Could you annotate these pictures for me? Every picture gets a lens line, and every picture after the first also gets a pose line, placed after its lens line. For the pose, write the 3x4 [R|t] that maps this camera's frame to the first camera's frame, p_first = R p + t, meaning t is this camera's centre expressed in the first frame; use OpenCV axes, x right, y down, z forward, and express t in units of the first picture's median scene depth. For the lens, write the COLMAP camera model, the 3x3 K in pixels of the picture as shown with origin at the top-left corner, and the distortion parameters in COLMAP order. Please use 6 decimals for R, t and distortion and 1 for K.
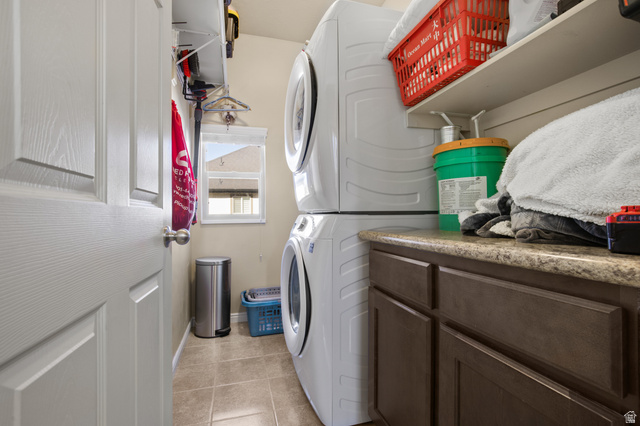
lens RADIAL K [[289.8, 0, 321.1], [0, 289.8, 214.0], [0, 0, 1]] dist [-0.001265, 0.000059]
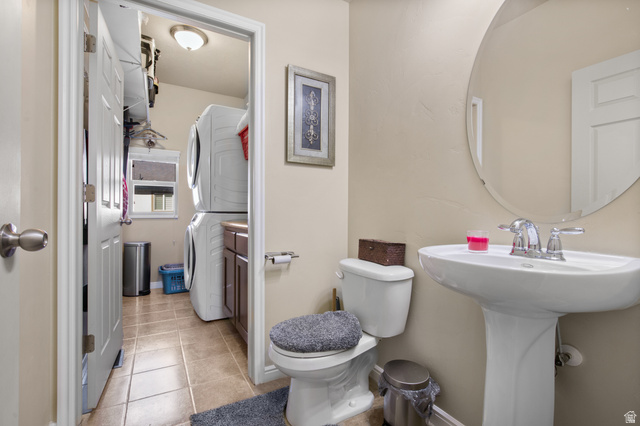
lens RADIAL K [[289.8, 0, 317.0], [0, 289.8, 213.8], [0, 0, 1]] dist [-0.001265, 0.000059]
pose [[0.976588, 0.011879, 0.214792, 0.198147], [-0.013332, 0.999897, 0.005318, -0.007158], [-0.214706, -0.008057, 0.976645, -0.626698]]
